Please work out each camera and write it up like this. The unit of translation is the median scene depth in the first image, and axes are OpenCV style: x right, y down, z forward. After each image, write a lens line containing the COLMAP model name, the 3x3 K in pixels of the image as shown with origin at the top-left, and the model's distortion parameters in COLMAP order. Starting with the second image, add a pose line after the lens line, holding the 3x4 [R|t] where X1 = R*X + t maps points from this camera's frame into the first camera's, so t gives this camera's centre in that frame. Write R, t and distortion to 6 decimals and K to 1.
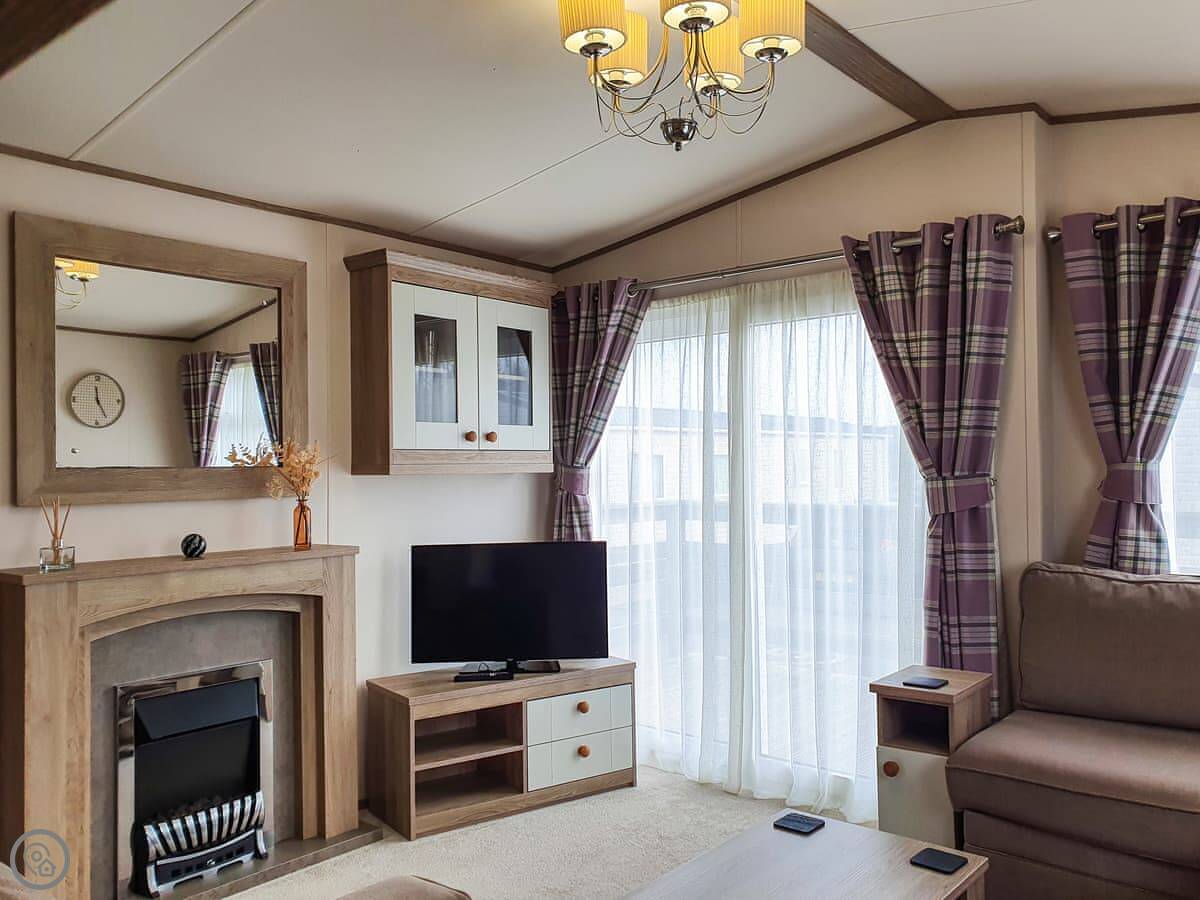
lens RADIAL K [[974.2, 0, 601.1], [0, 974.2, 465.8], [0, 0, 1]] dist [0.268254, -0.354761]
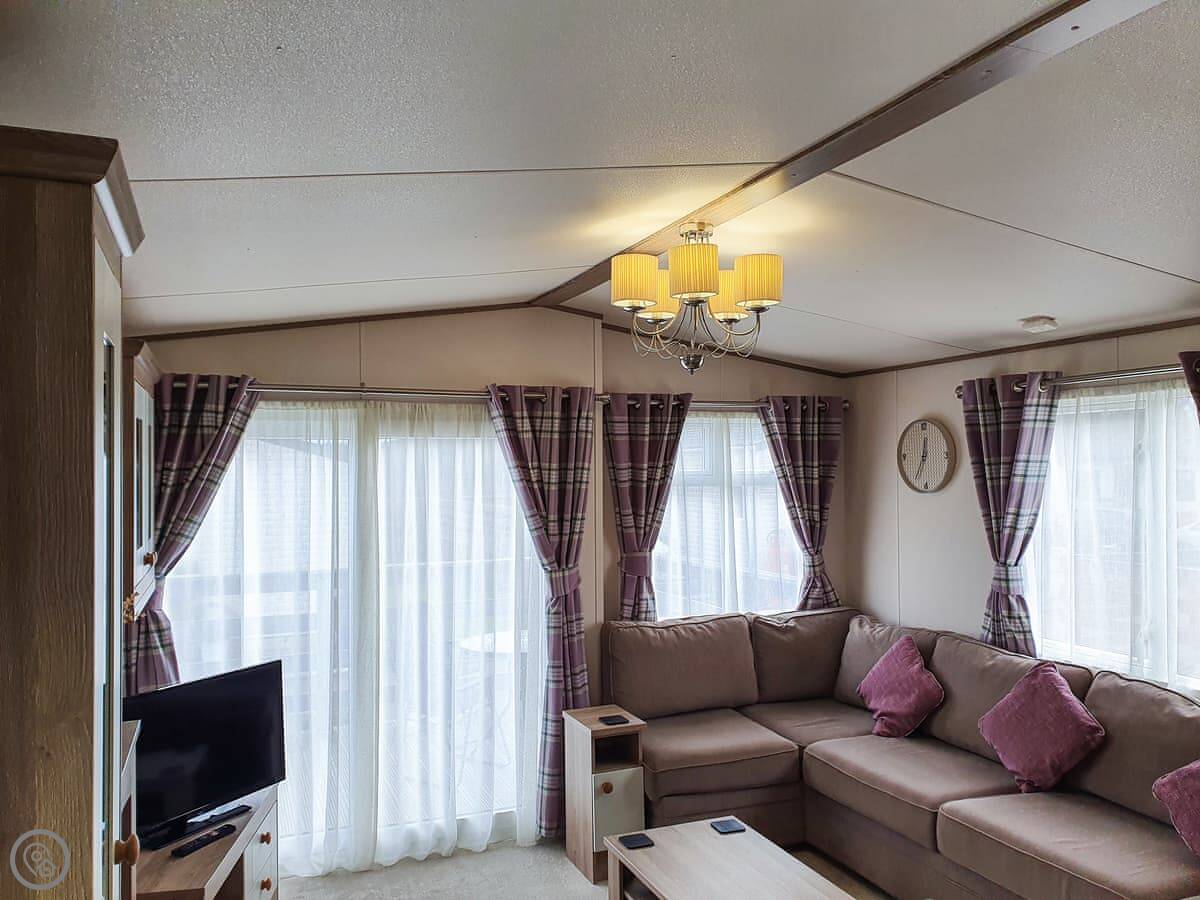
lens RADIAL K [[968.4, 0, 601.3], [0, 968.4, 456.1], [0, 0, 1]] dist [0.058239, 0.000223]
pose [[0.476477, 0.007562, 0.879155, -0.800405], [0.001606, 0.999954, -0.009472, -0.130579], [-0.879186, 0.005925, 0.476443, 0.309257]]
